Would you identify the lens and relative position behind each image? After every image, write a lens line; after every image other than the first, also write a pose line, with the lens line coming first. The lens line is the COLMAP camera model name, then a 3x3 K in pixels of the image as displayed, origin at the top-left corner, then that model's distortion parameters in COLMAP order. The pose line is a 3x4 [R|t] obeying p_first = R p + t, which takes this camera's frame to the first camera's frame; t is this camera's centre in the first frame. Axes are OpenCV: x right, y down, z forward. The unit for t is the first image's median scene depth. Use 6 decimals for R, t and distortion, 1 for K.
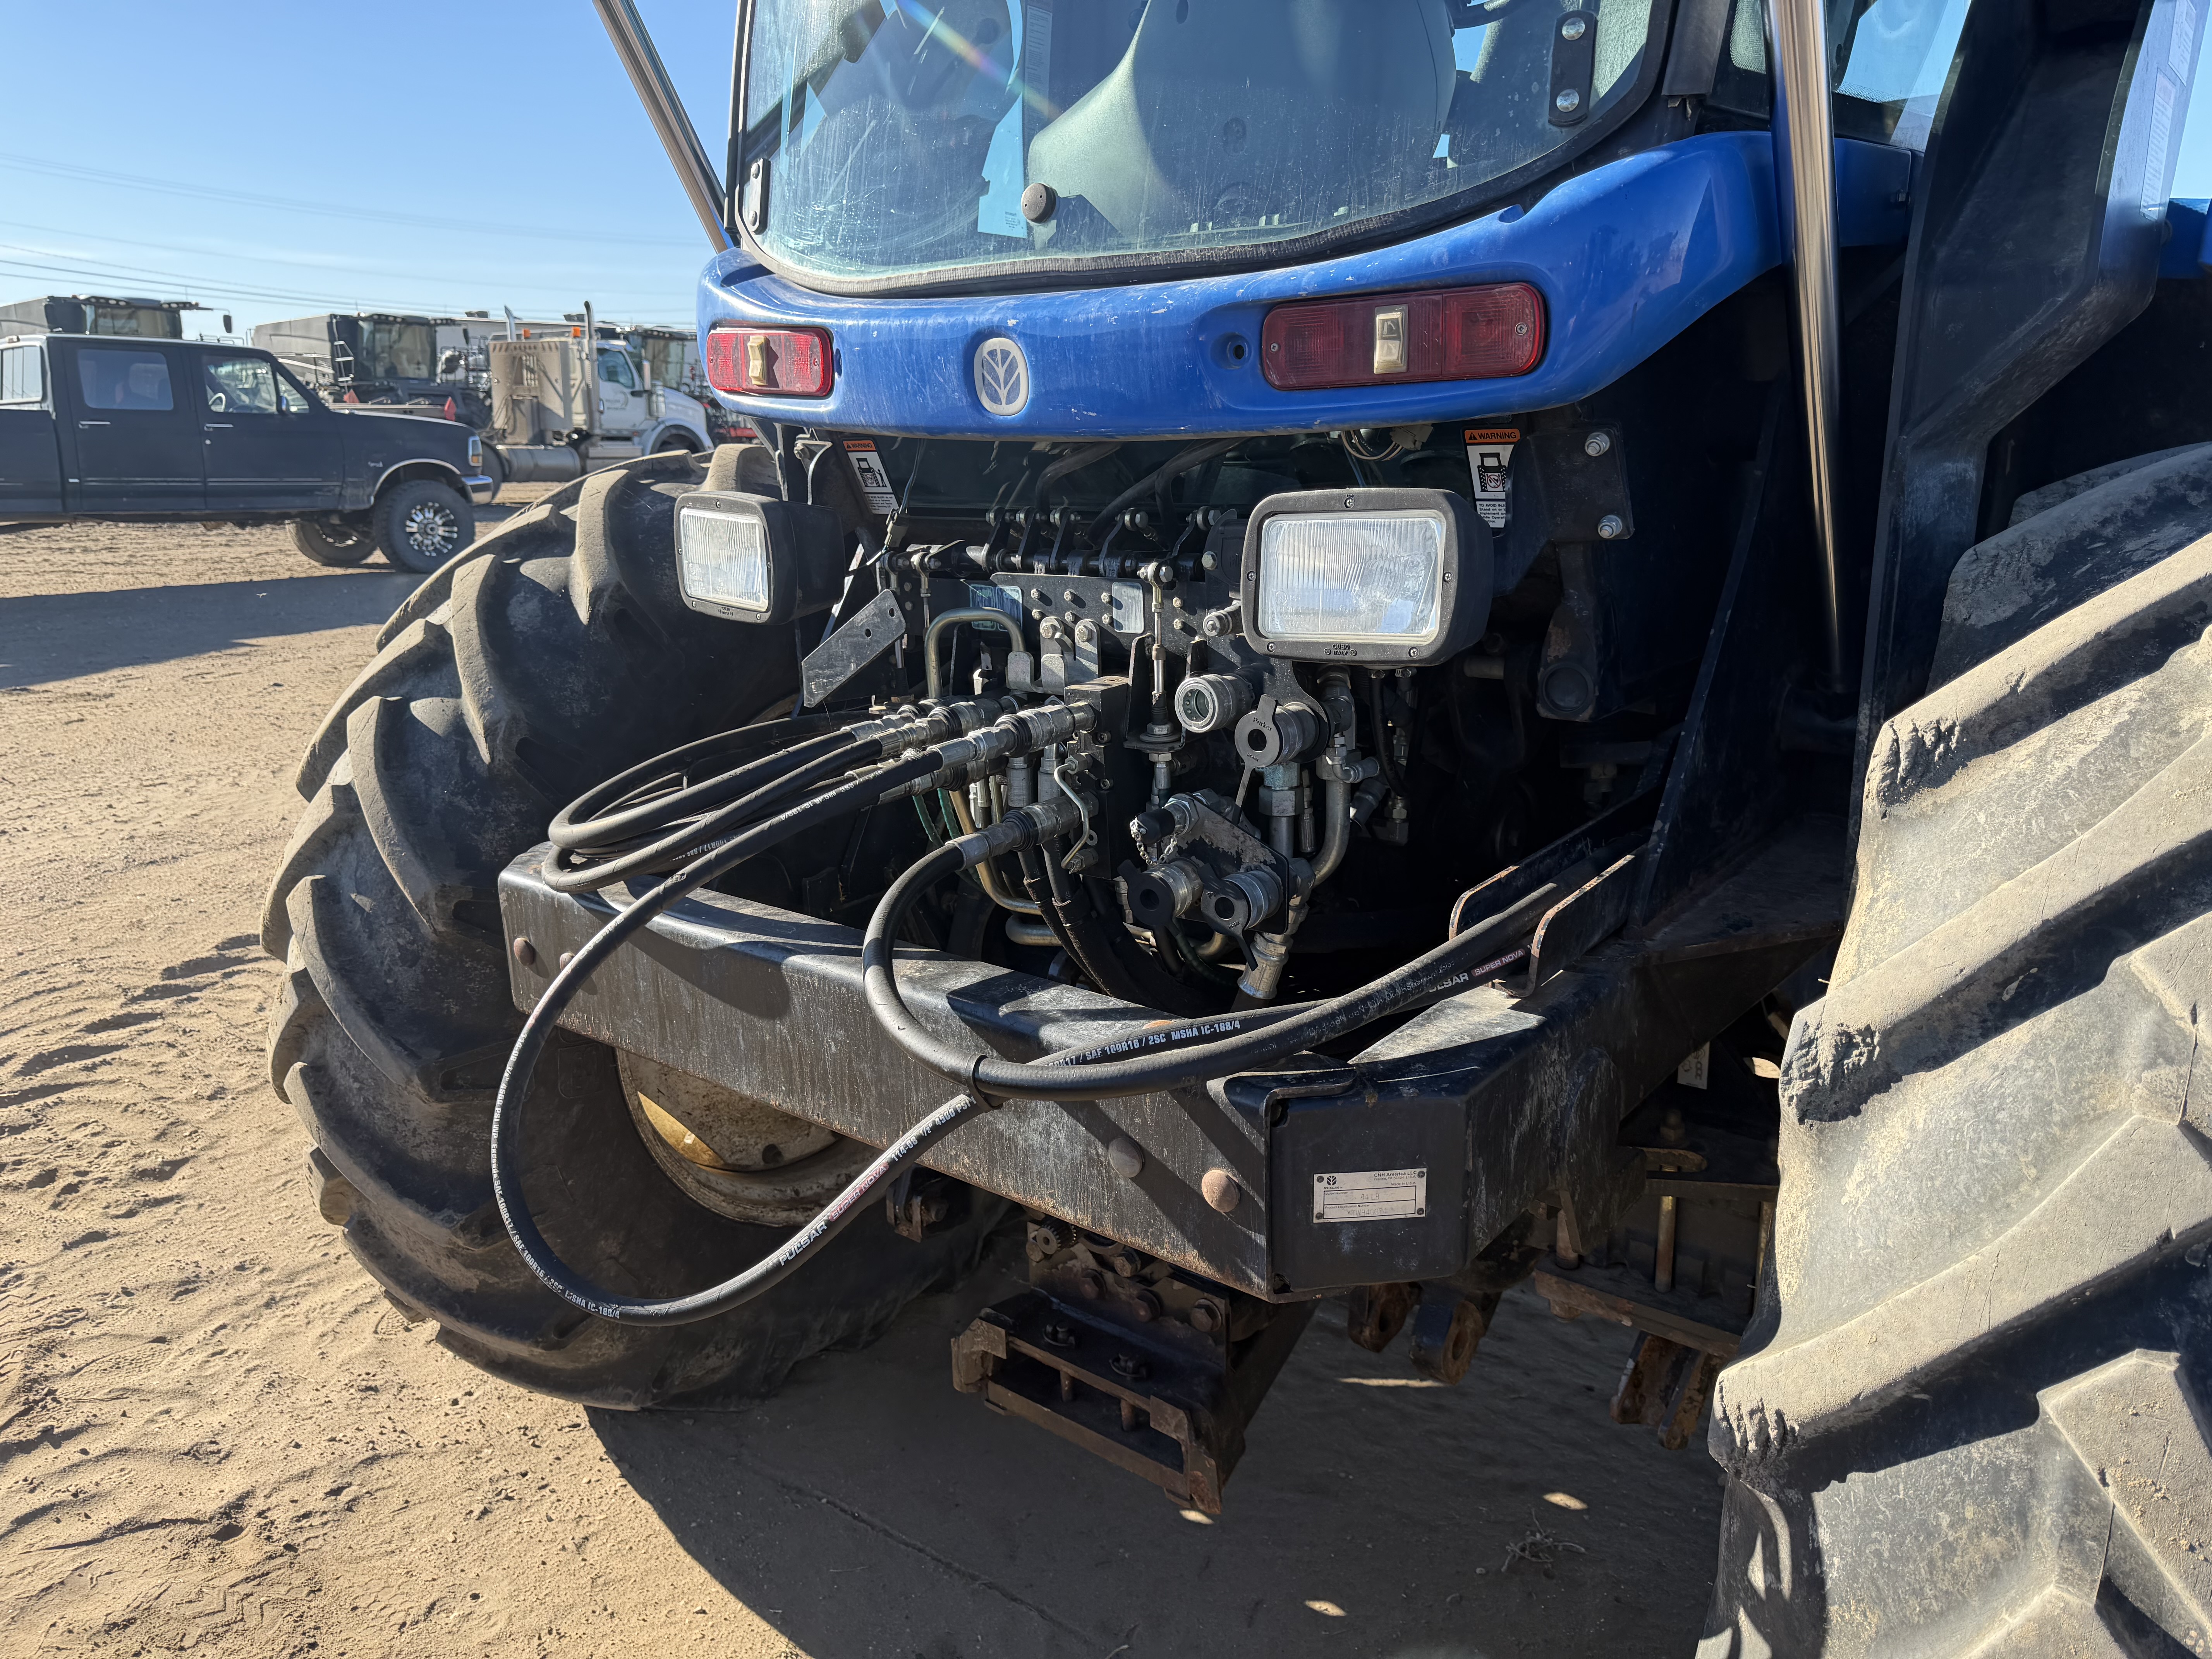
lens RADIAL K [[1559.7, 0, 1105.2], [0, 1559.7, 794.7], [0, 0, 1]] dist [-0.004885, -0.002531]
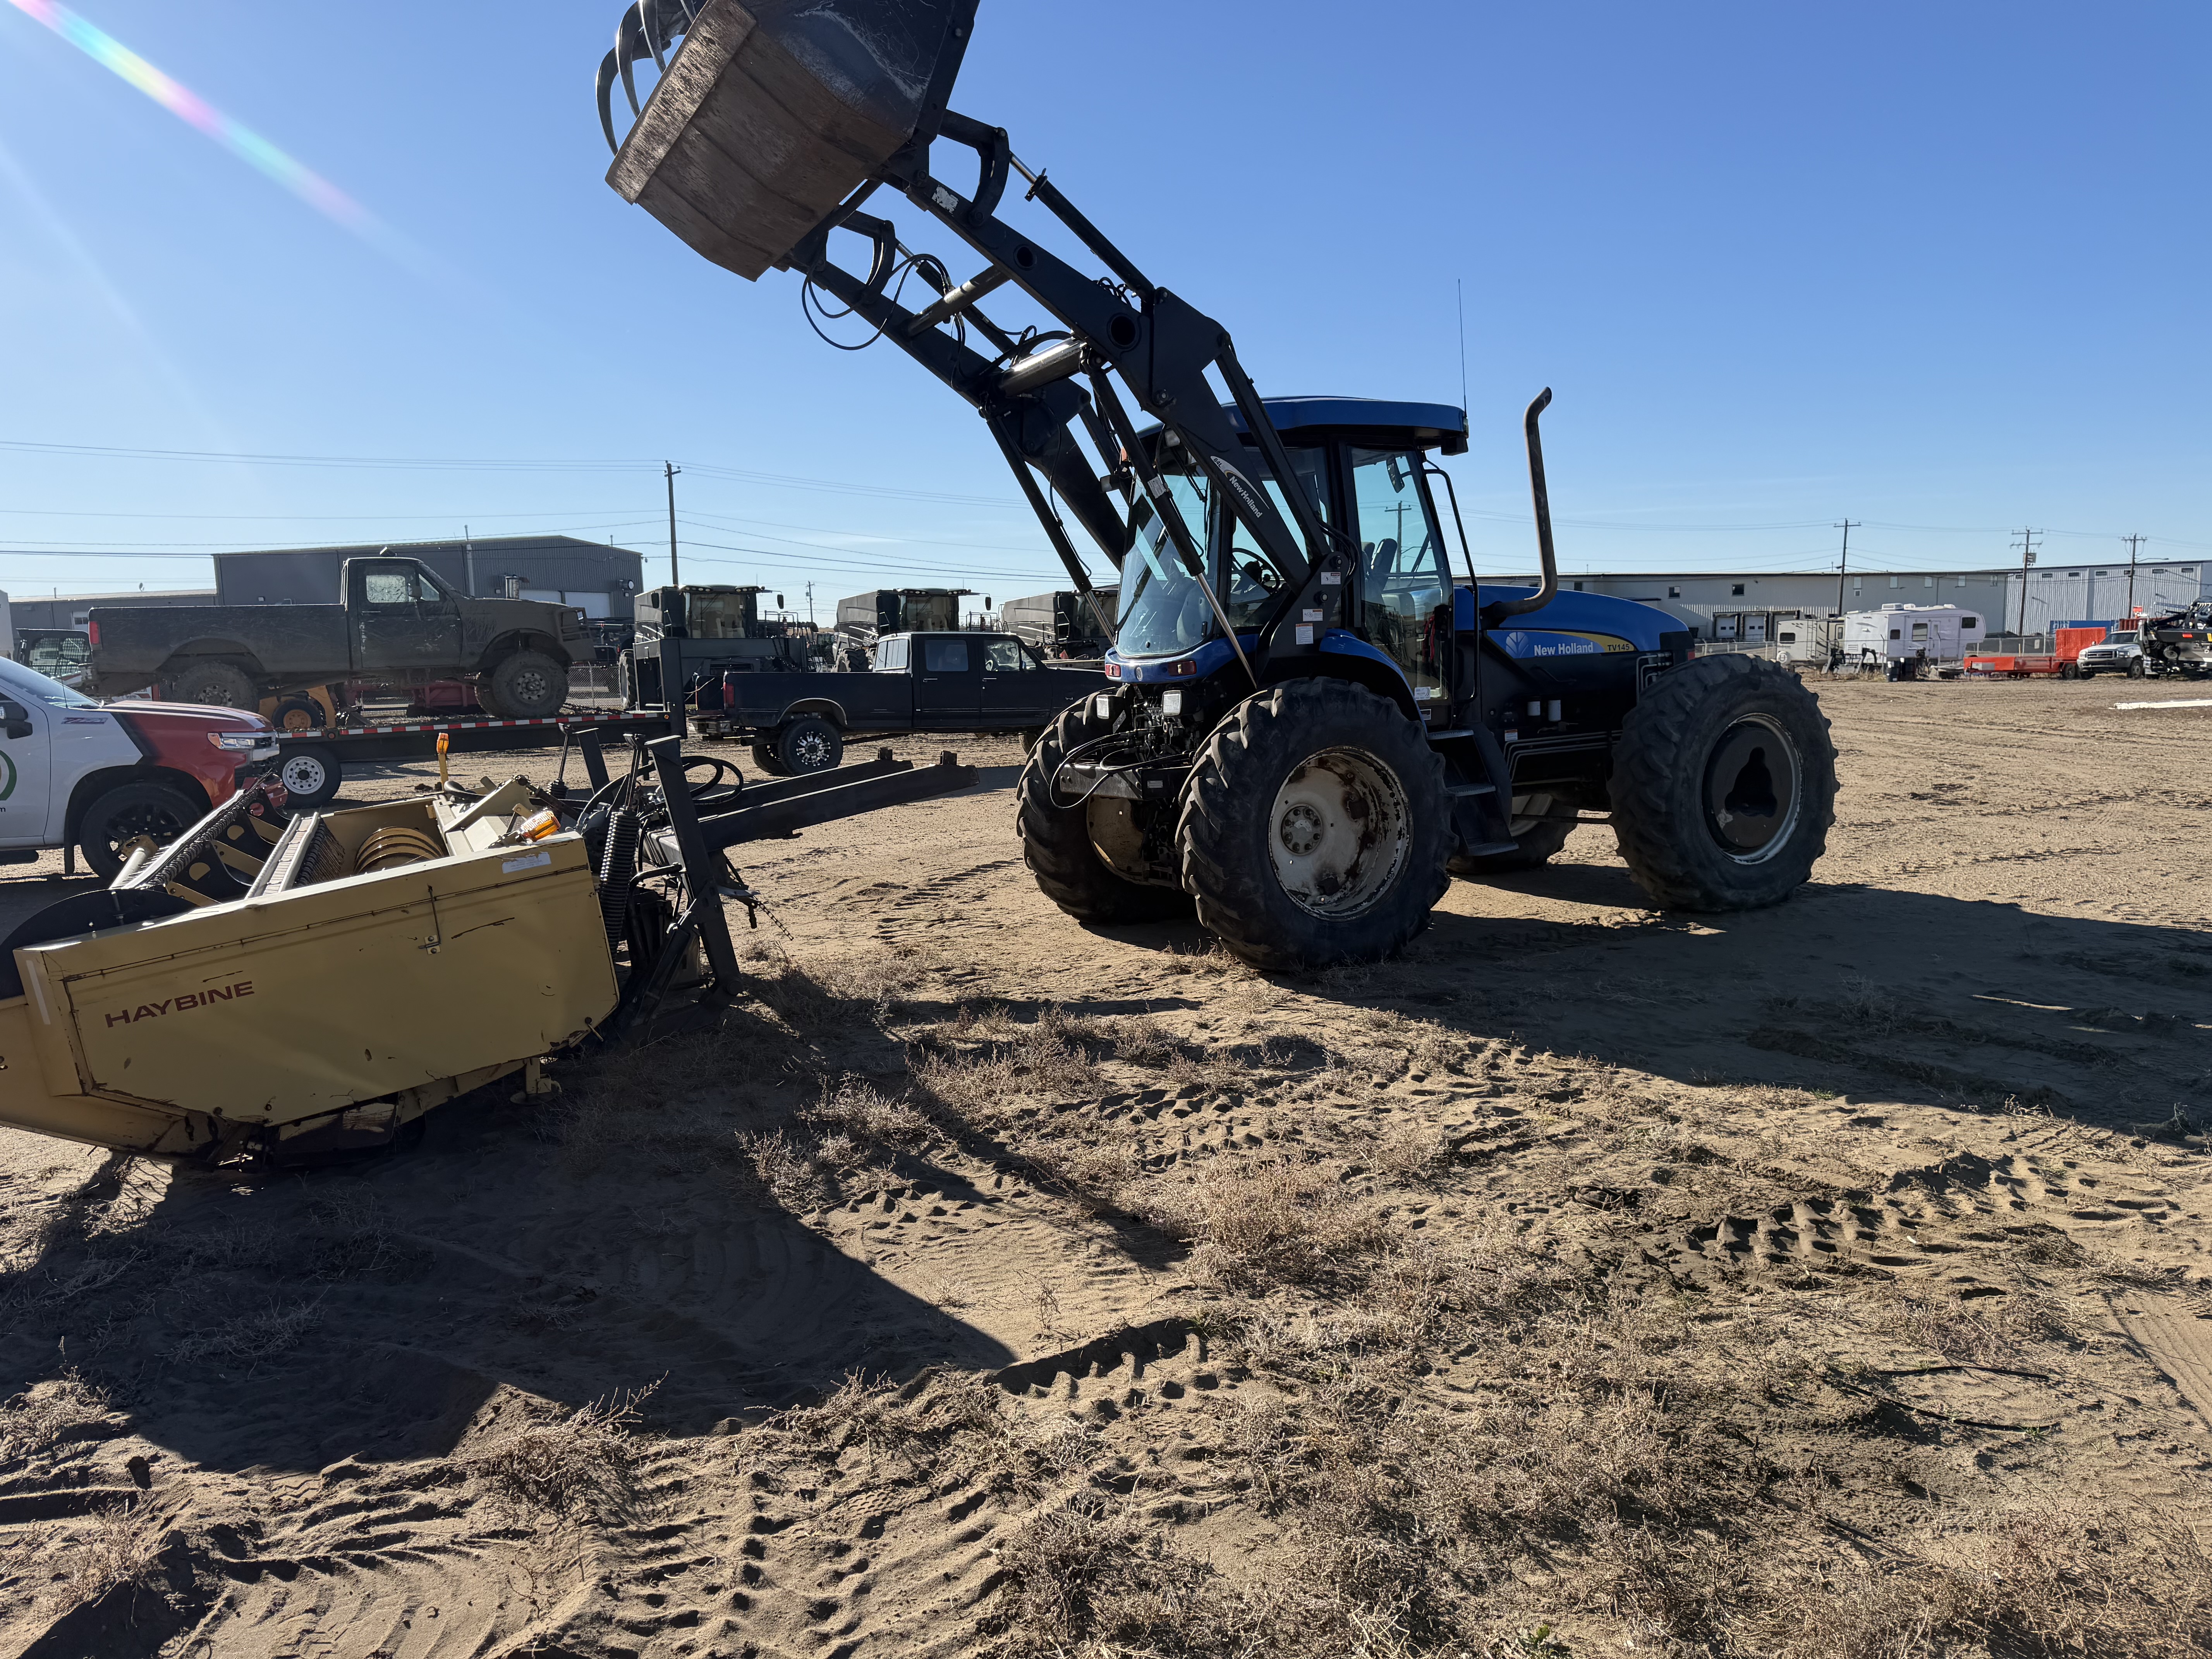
lens RADIAL K [[1559.7, 0, 1105.2], [0, 1559.7, 794.7], [0, 0, 1]] dist [-0.004885, -0.002531]
pose [[0.913446, 0.003302, -0.406946, 0.250186], [-0.062345, 0.989299, -0.131915, 0.109456], [0.402156, 0.145868, 0.903877, -0.486883]]
